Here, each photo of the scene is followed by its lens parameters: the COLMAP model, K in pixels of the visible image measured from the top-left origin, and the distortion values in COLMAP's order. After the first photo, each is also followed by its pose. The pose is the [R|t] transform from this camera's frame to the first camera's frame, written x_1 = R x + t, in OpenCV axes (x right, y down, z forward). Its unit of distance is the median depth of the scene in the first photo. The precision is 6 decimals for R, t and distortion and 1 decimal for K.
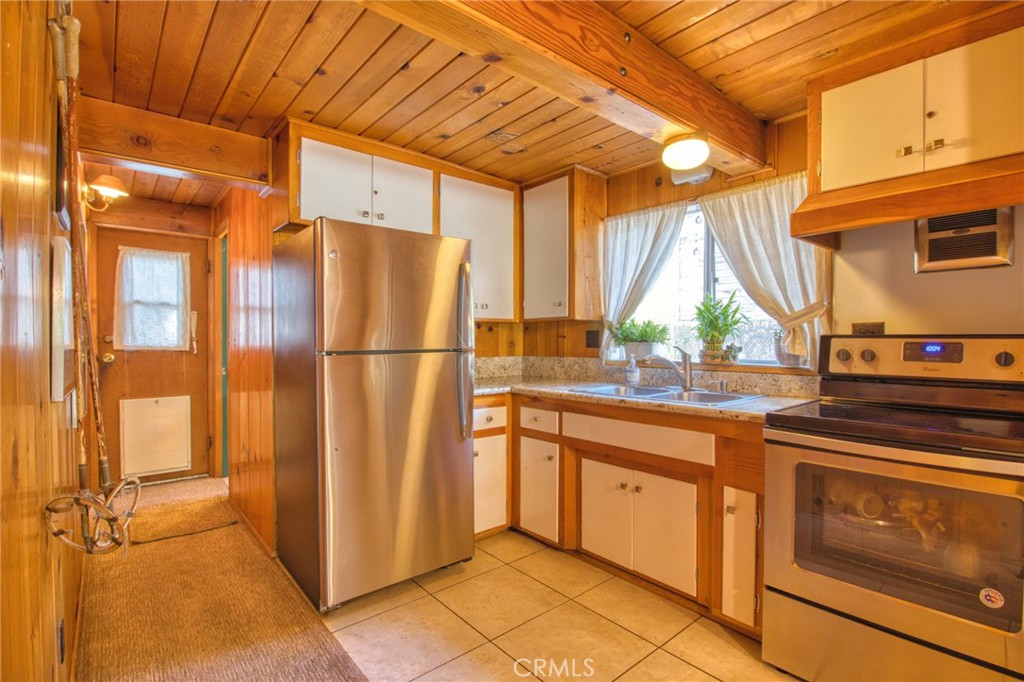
lens RADIAL K [[481.1, 0, 512.9], [0, 481.1, 345.8], [0, 0, 1]] dist [-0.000189, -0.011824]
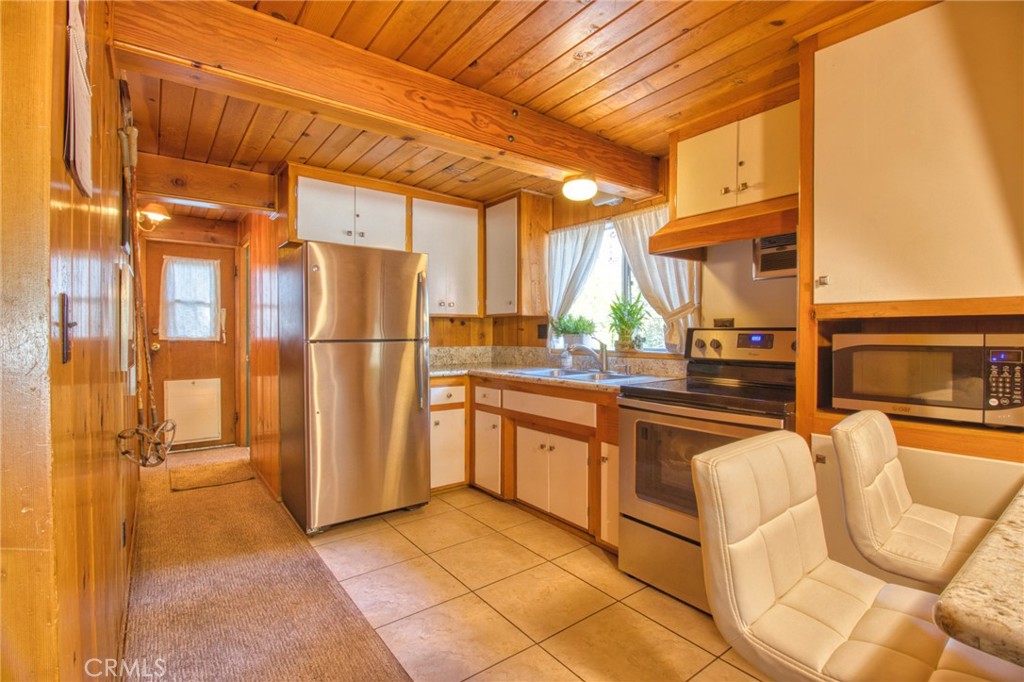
lens RADIAL K [[475.1, 0, 512.4], [0, 475.1, 339.3], [0, 0, 1]] dist [0.000200, -0.011913]
pose [[0.998511, 0.001278, -0.054538, 0.206227], [-0.001211, 0.999998, 0.001256, 0.005257], [0.054539, -0.001188, 0.998511, -0.247763]]
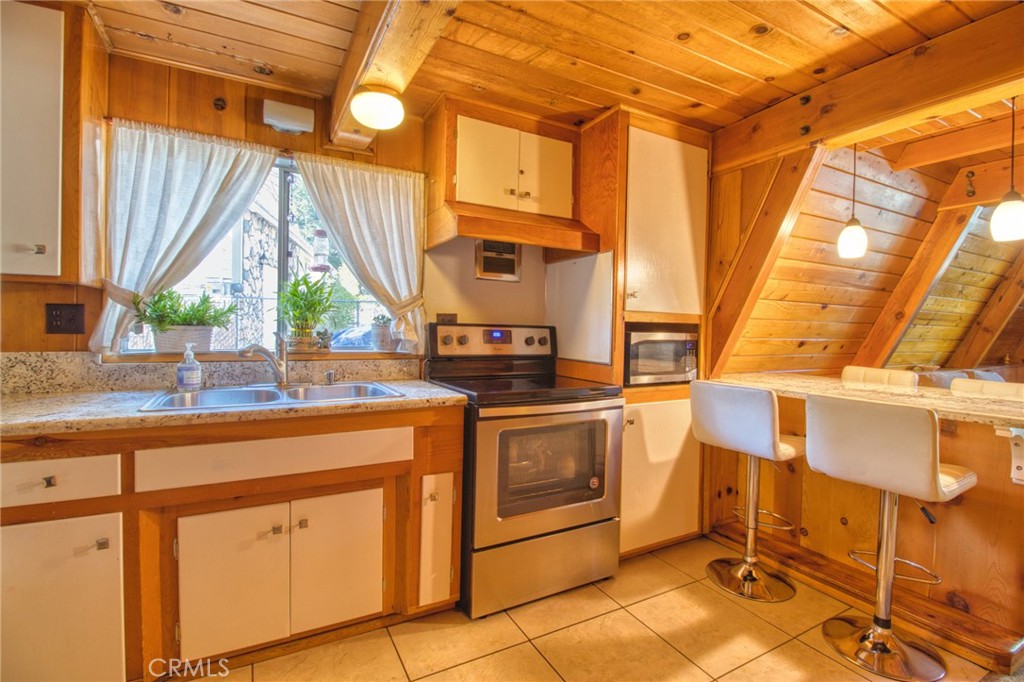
lens RADIAL K [[475.1, 0, 512.4], [0, 475.1, 339.3], [0, 0, 1]] dist [0.000200, -0.011913]
pose [[0.196748, -0.018476, 0.980280, -0.363713], [-0.007096, 0.999769, 0.020267, -0.006420], [-0.980428, -0.010943, 0.196572, 0.493733]]
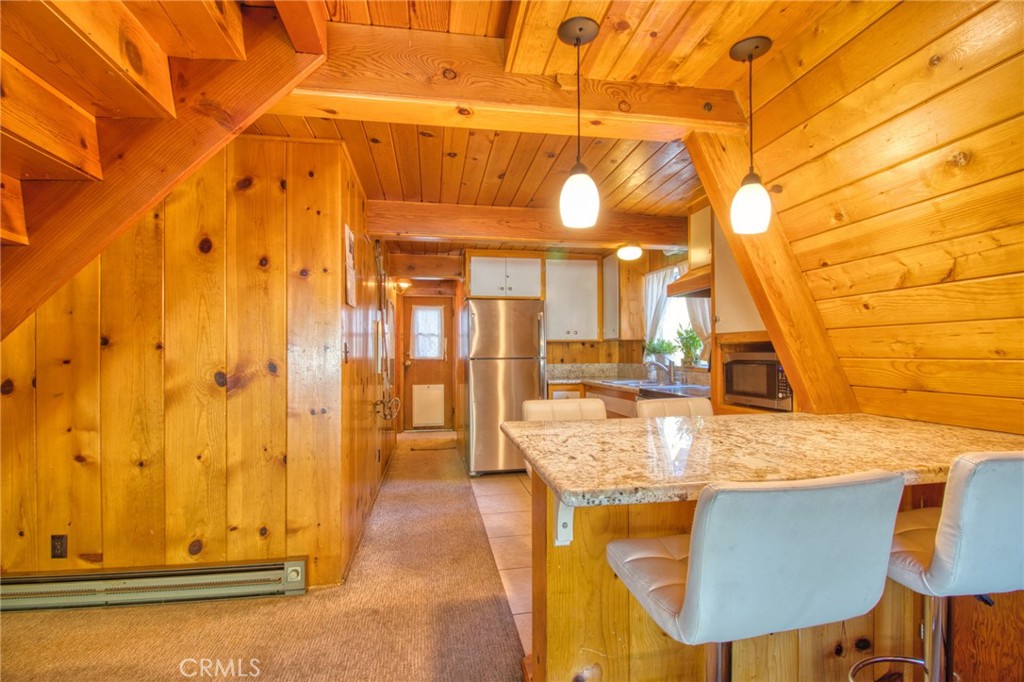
lens RADIAL K [[471.8, 0, 517.4], [0, 471.8, 351.4], [0, 0, 1]] dist [0.000224, -0.000019]
pose [[0.868268, -0.007612, -0.496038, 0.741264], [0.000237, 0.999889, -0.014928, 0.009838], [0.496096, 0.012844, 0.868173, -0.671249]]
